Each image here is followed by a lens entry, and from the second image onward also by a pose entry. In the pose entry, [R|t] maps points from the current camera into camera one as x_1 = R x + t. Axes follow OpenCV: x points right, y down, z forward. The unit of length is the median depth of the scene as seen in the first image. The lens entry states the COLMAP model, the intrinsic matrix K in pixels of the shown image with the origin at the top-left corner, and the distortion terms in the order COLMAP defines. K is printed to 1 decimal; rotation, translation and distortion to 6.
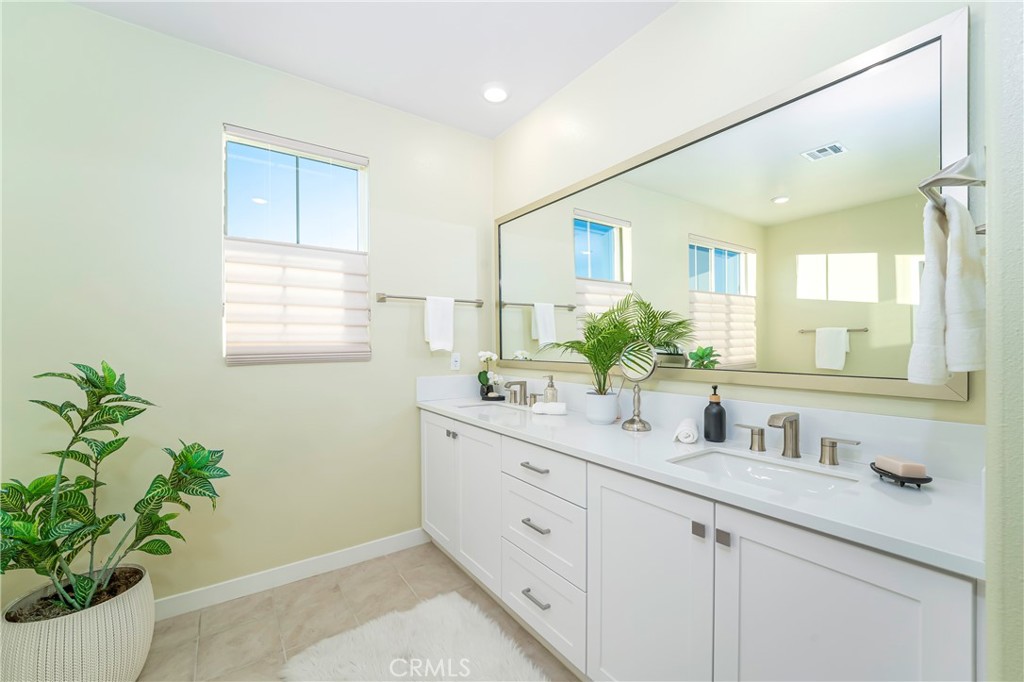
lens RADIAL K [[413.3, 0, 514.1], [0, 413.3, 342.0], [0, 0, 1]] dist [-0.016073, 0.000998]
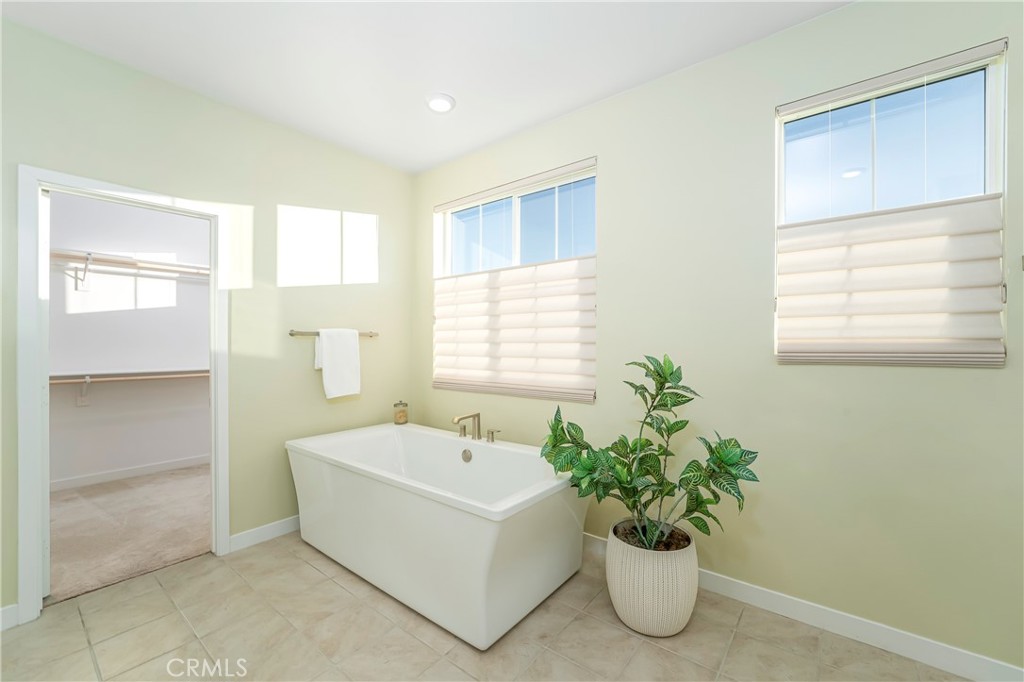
lens RADIAL K [[413.3, 0, 507.6], [0, 413.3, 344.7], [0, 0, 1]] dist [-0.016073, 0.000998]
pose [[0.269601, 0.008825, -0.962932, 0.050425], [0.005970, 0.999923, 0.010835, 0.000555], [0.962954, -0.008670, 0.269527, 0.198388]]
